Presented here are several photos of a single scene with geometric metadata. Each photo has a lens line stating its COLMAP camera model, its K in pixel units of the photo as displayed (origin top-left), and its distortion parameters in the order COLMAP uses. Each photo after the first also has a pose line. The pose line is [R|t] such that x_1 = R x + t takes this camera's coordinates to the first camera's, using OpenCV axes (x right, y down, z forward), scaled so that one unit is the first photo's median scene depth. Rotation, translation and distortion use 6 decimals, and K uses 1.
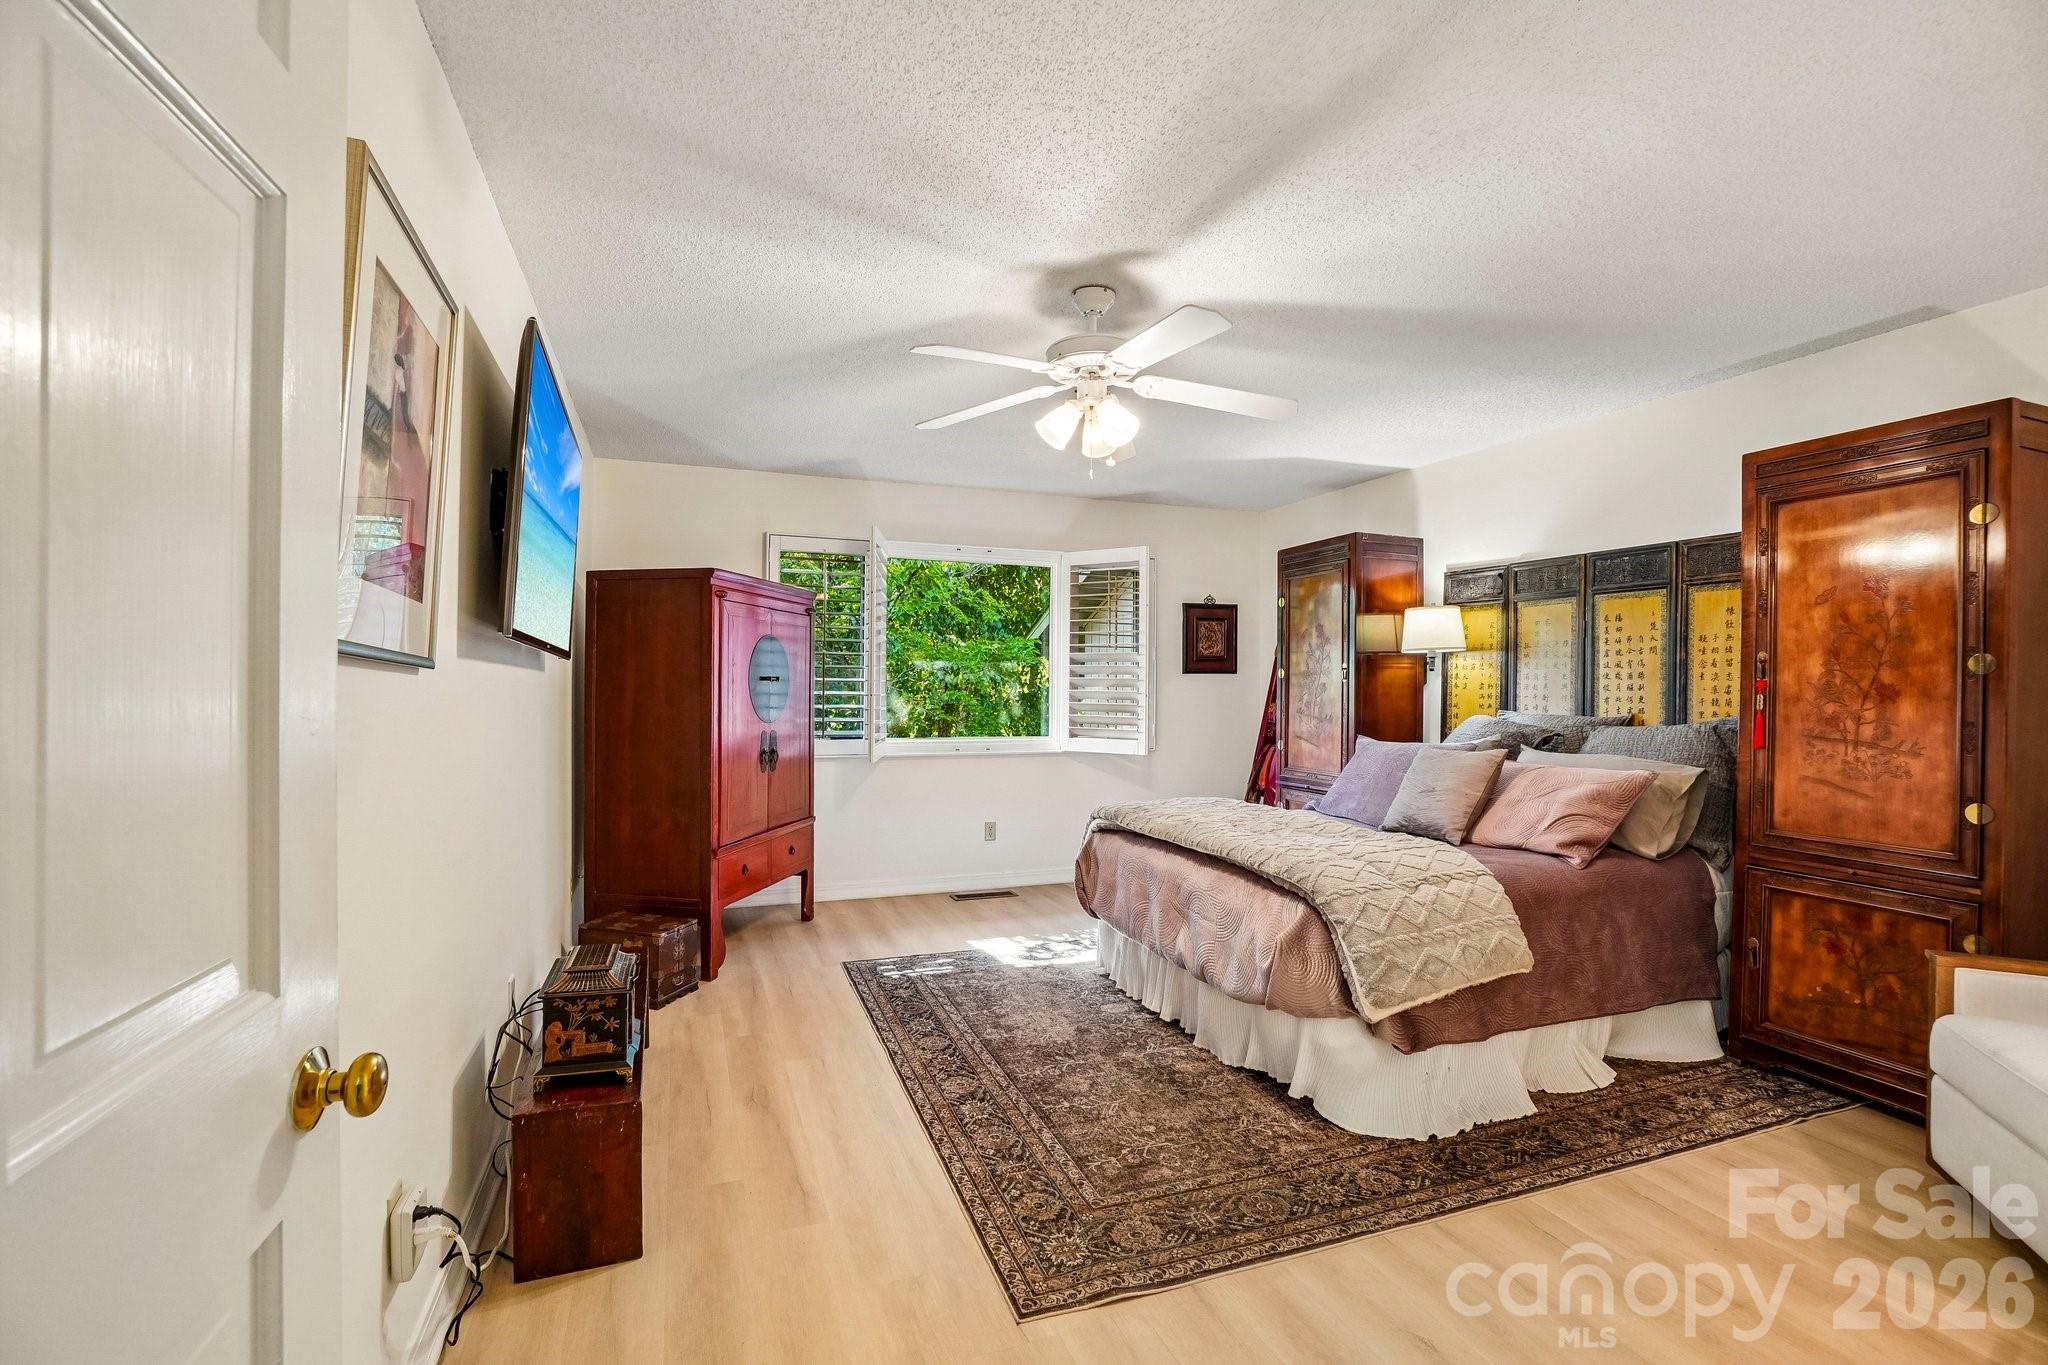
lens RADIAL K [[903.0, 0, 1017.8], [0, 903.0, 679.4], [0, 0, 1]] dist [-0.063215, 0.022431]
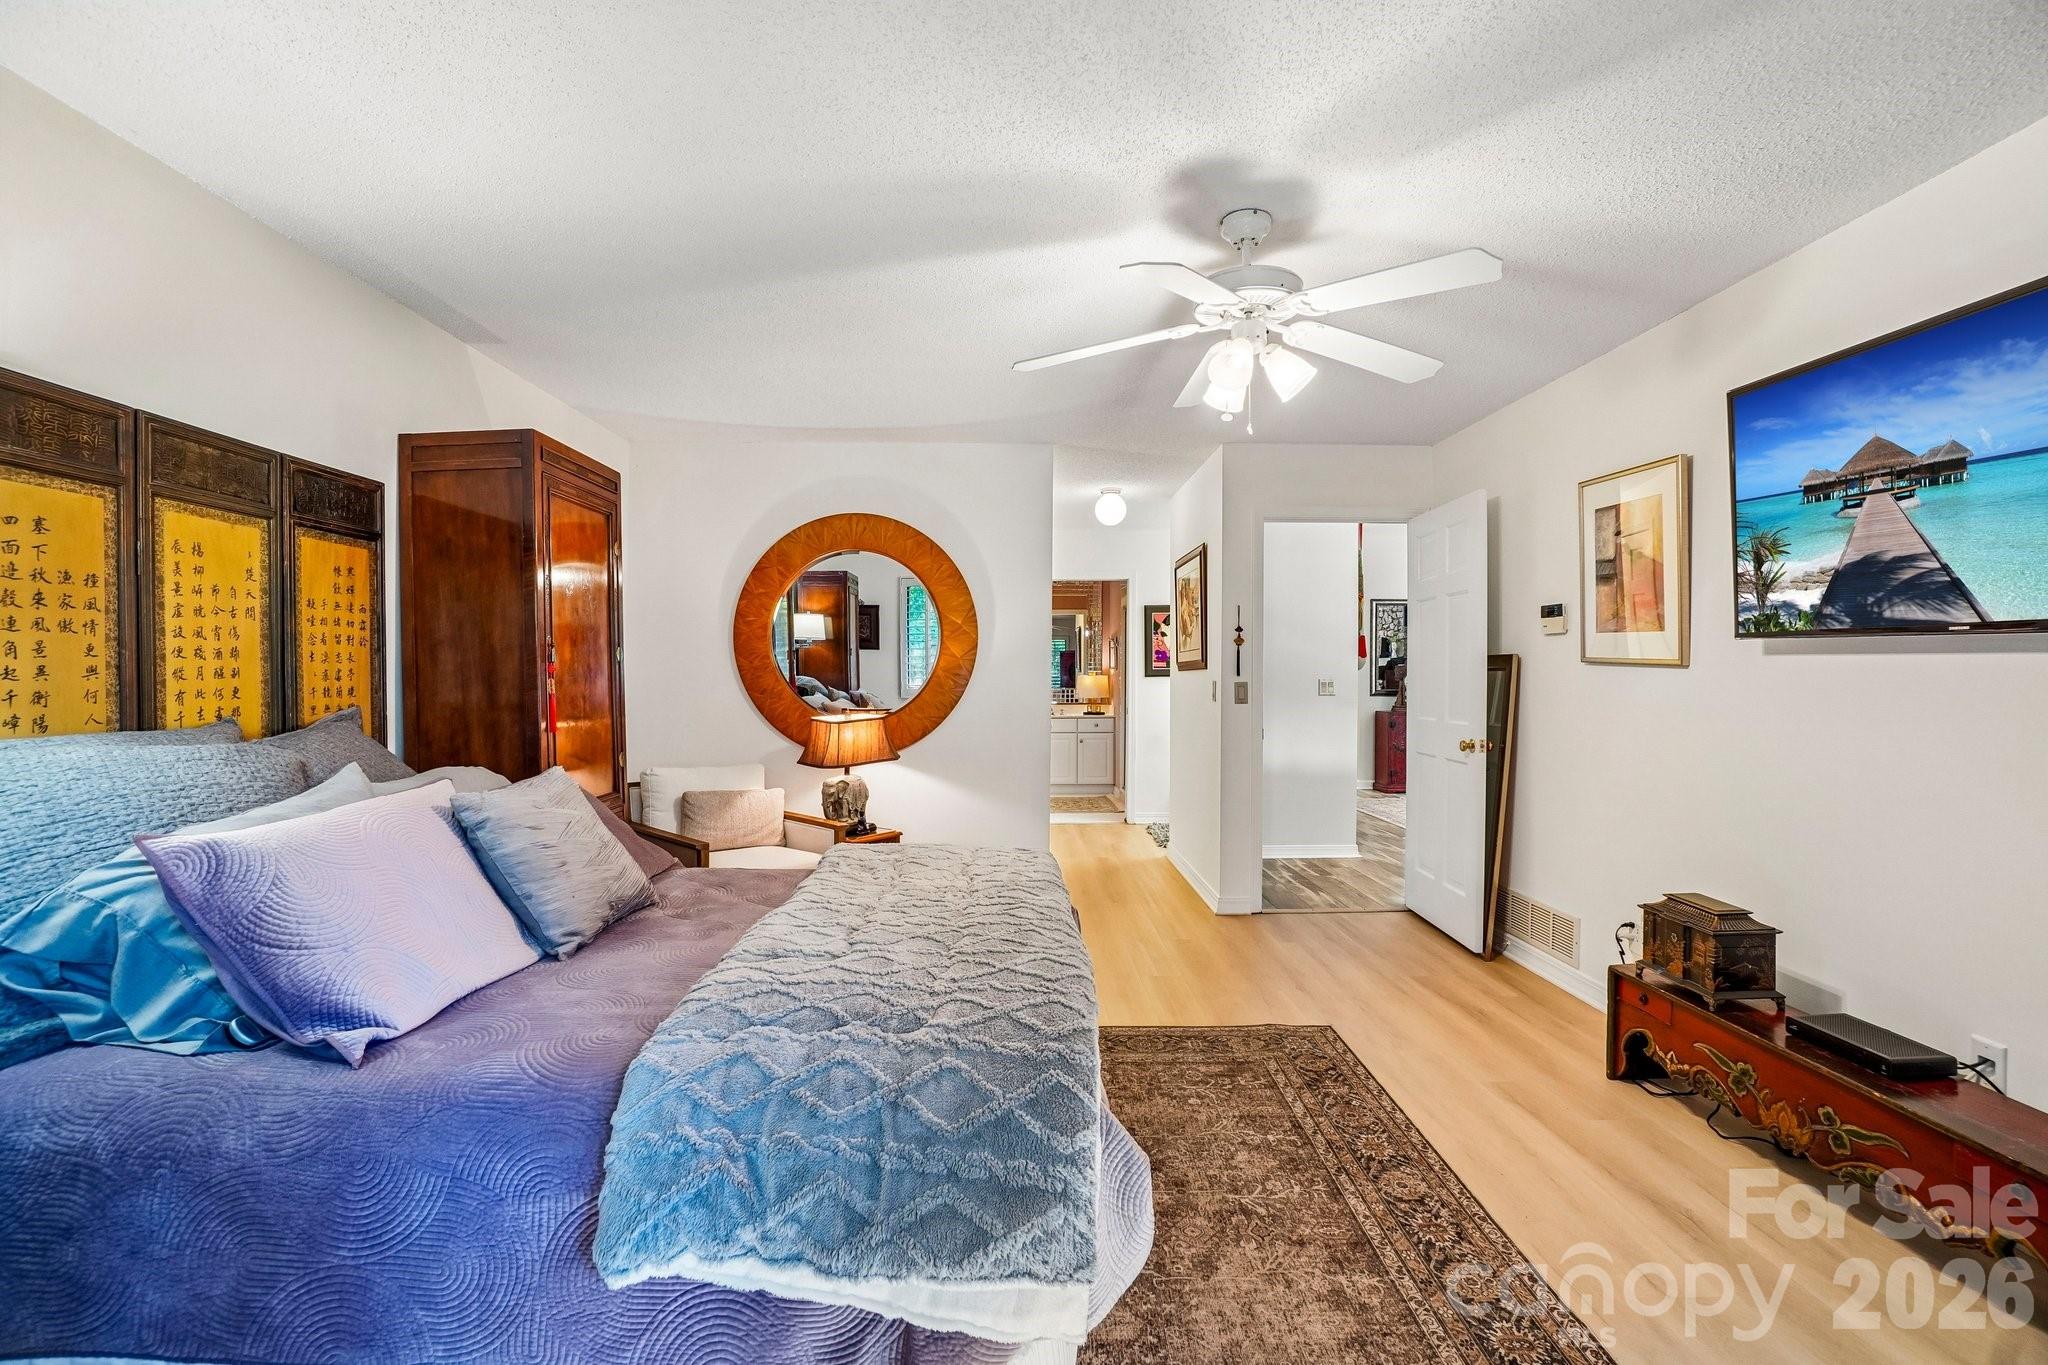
lens RADIAL K [[903.0, 0, 1017.8], [0, 903.0, 679.4], [0, 0, 1]] dist [-0.063215, 0.022431]
pose [[-0.941149, -0.012395, 0.337765, -0.001359], [-0.010733, 0.999919, 0.006787, 0.003957], [-0.337822, 0.002762, -0.941206, 1.433354]]
